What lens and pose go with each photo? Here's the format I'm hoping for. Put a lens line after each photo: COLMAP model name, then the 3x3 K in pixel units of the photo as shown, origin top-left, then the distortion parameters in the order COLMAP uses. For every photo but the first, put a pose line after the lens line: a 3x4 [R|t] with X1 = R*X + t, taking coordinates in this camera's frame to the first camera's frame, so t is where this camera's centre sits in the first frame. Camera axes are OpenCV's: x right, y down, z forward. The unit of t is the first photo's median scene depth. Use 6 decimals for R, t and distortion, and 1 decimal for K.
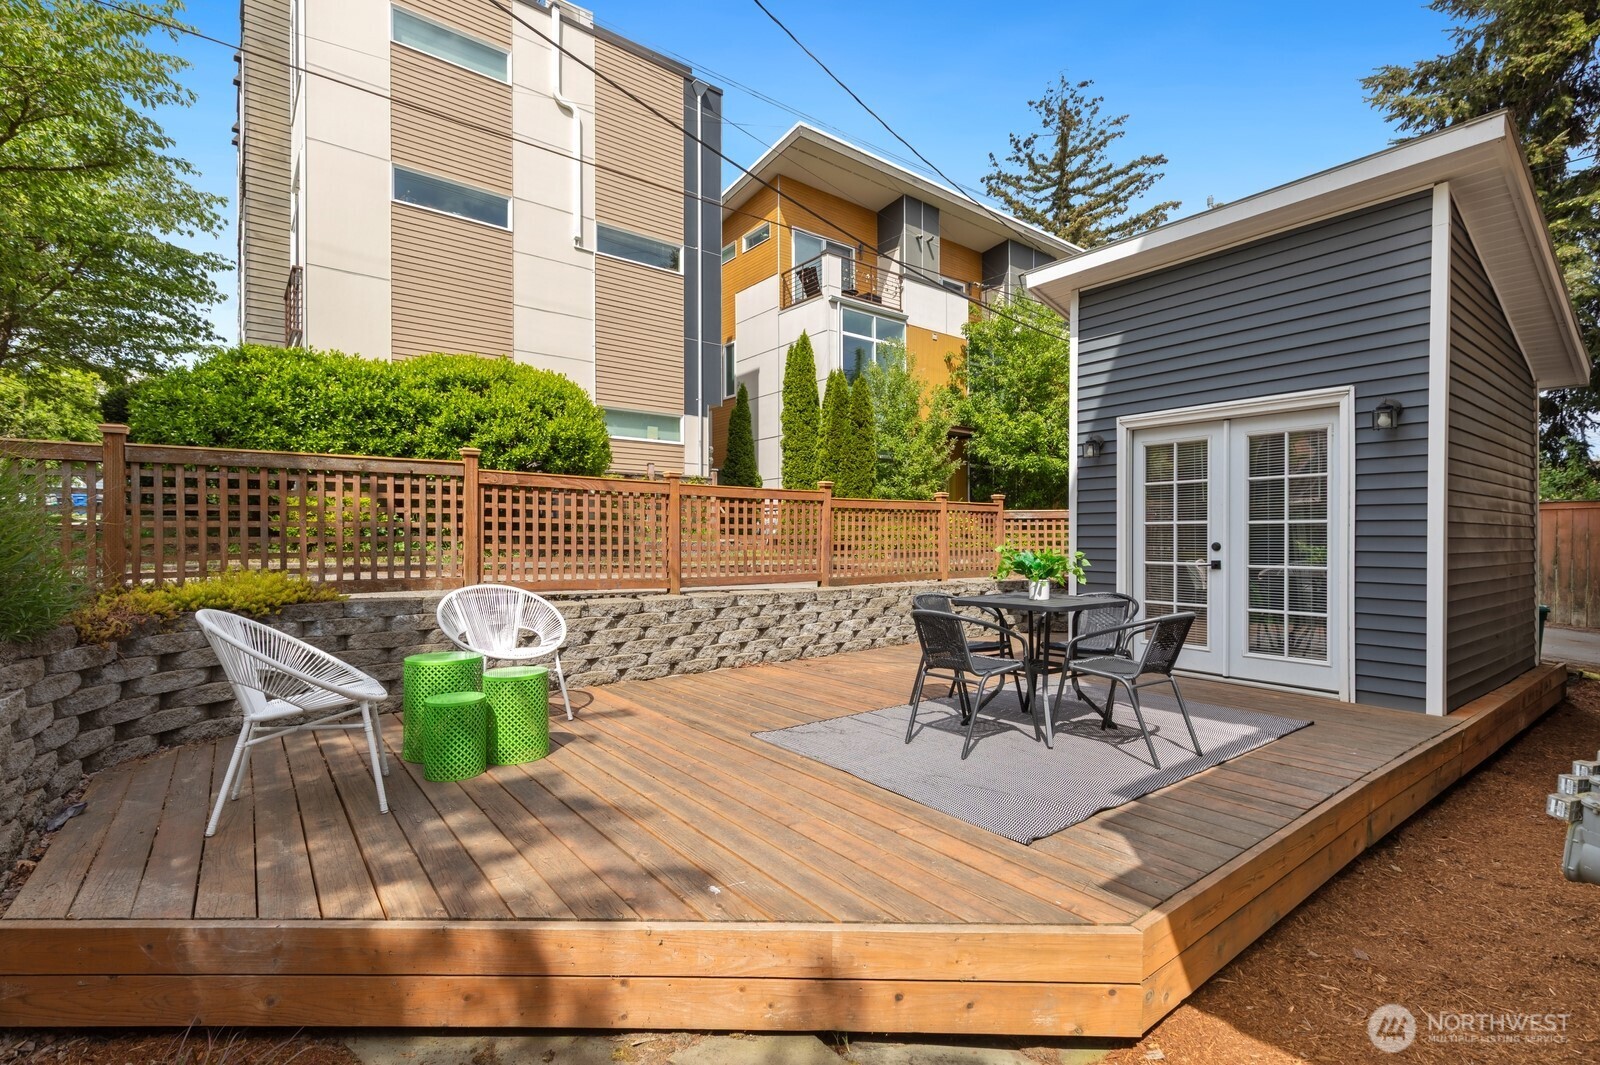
lens RADIAL K [[744.4, 0, 778.5], [0, 744.4, 538.2], [0, 0, 1]] dist [0.010595, -0.000852]
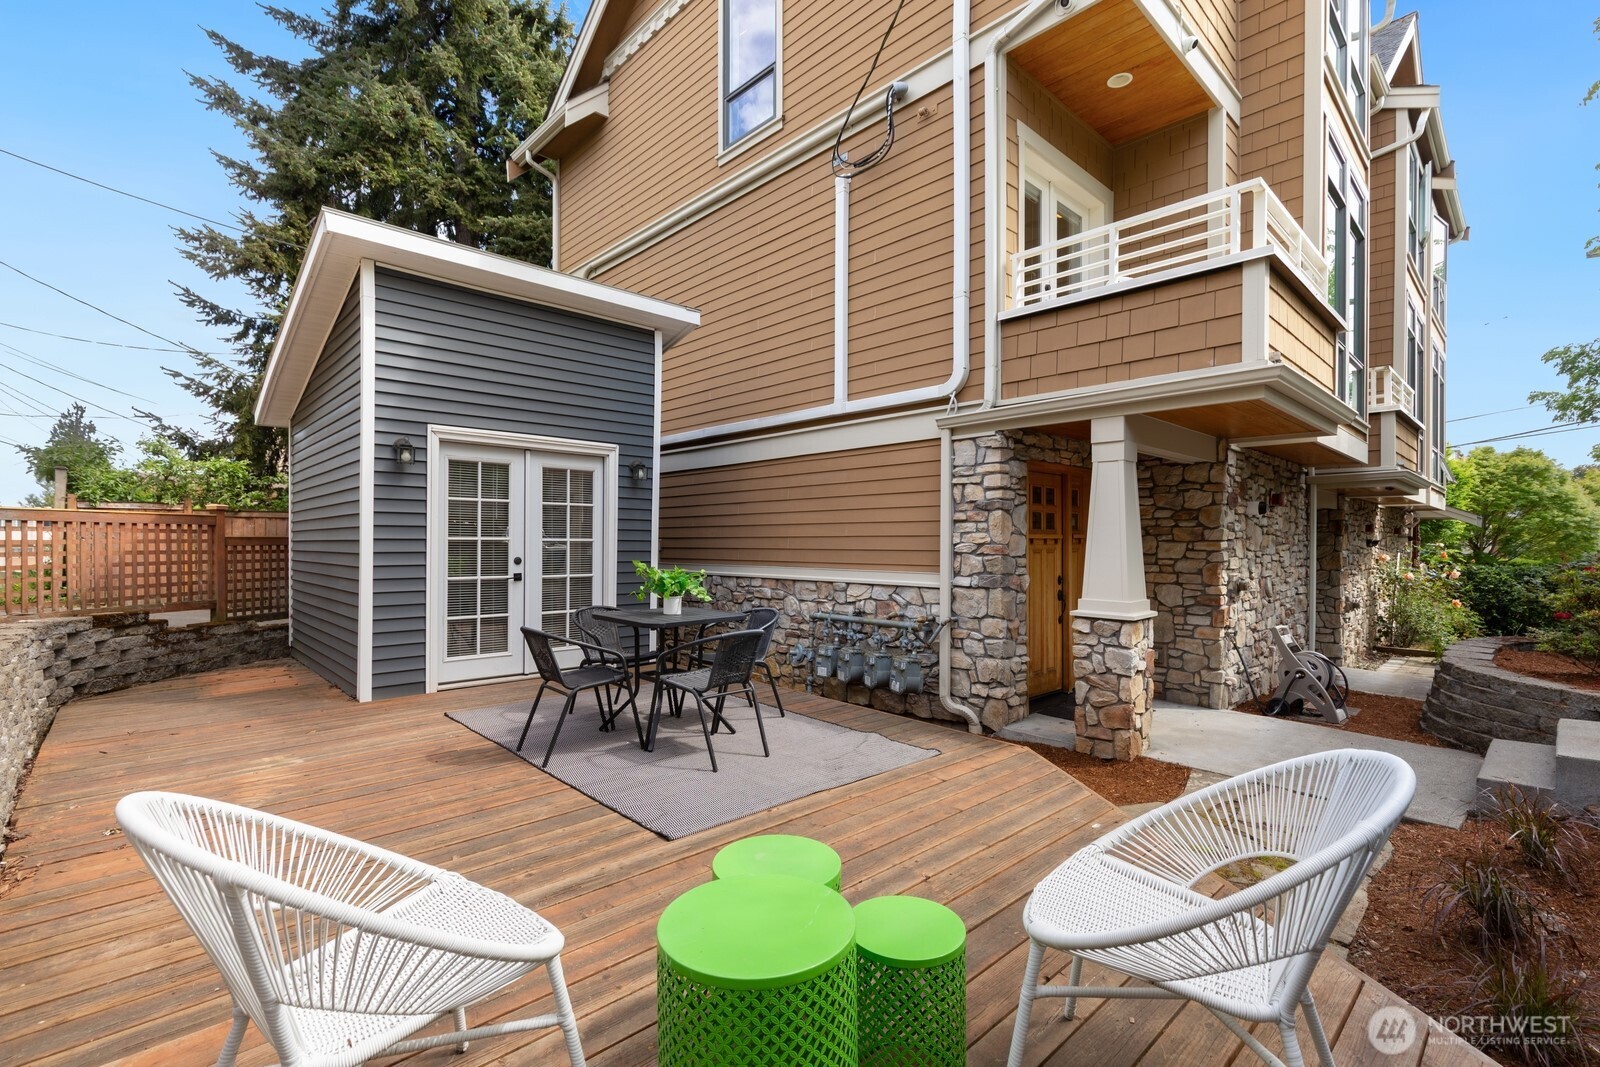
lens RADIAL K [[744.4, 0, 804.2], [0, 744.4, 533.1], [0, 0, 1]] dist [0.010595, -0.000852]
pose [[-0.140841, 0.011373, 0.989967, -0.205171], [-0.003543, 0.999922, -0.011992, -0.006482], [-0.990026, -0.005197, -0.140790, 0.259055]]
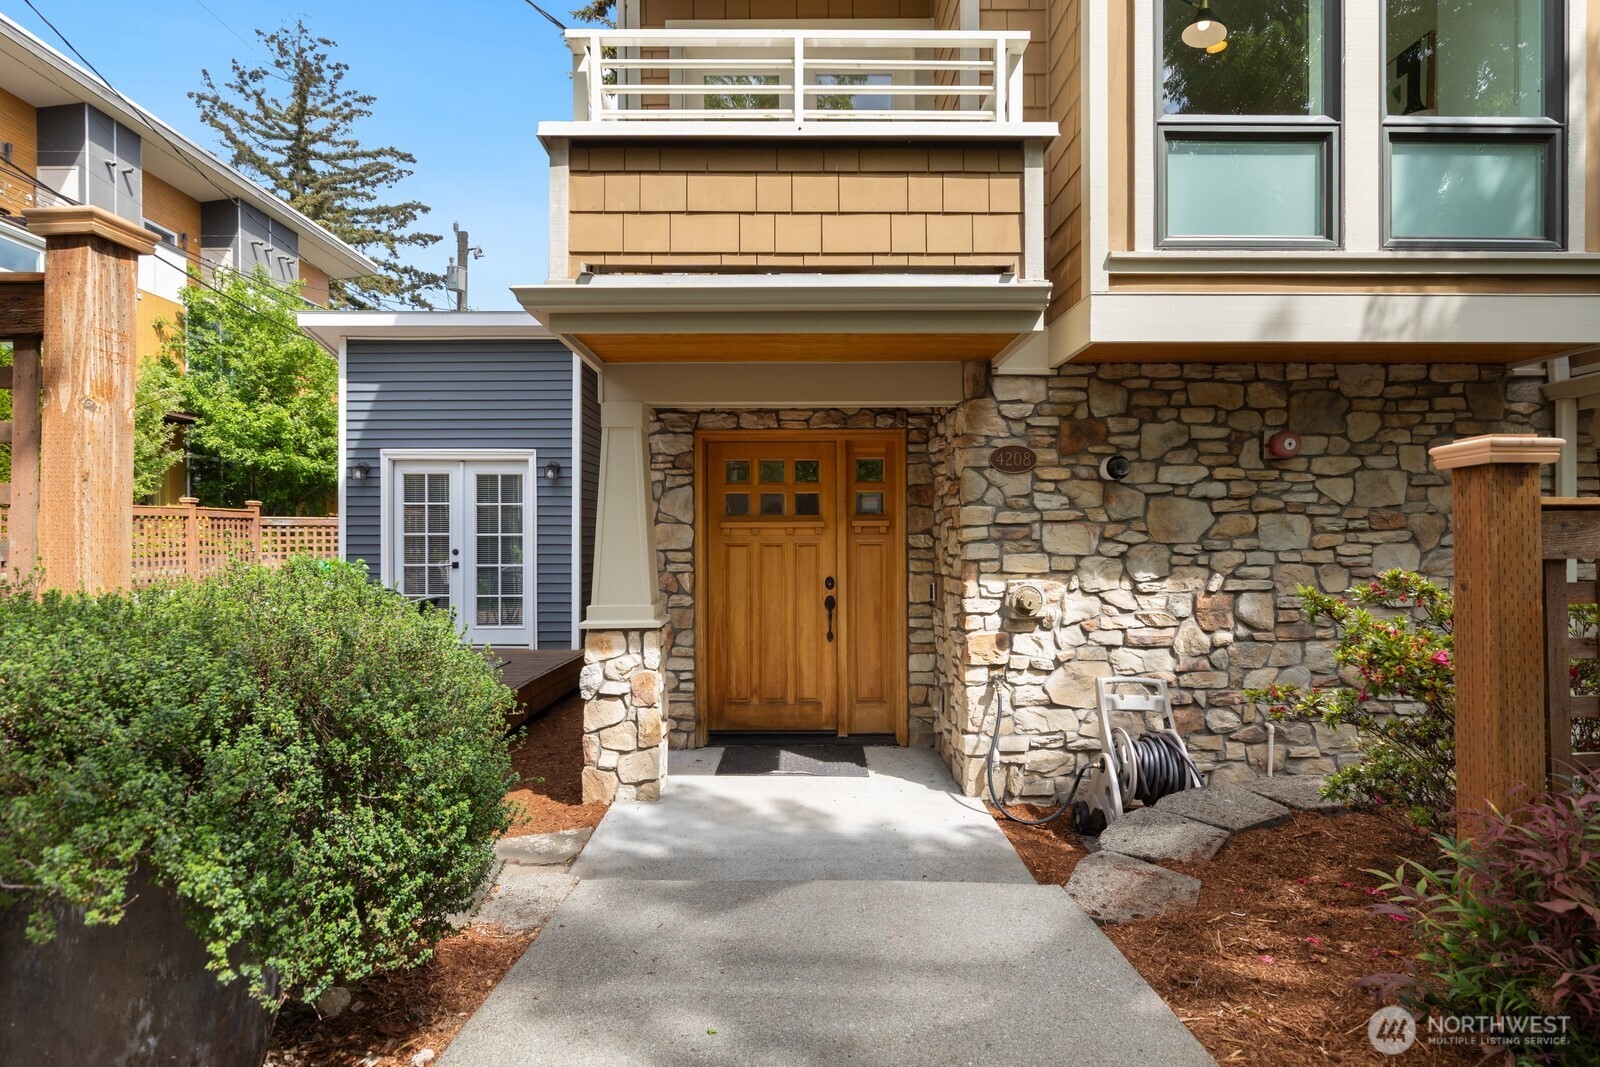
lens RADIAL K [[843.2, 0, 826.9], [0, 843.2, 534.5], [0, 0, 1]] dist [0.002743, -0.000434]
pose [[0.595463, -0.000885, 0.803382, -0.091535], [0.001327, 0.999999, 0.000119, -0.007209], [-0.803382, 0.000995, 0.595464, -0.170465]]
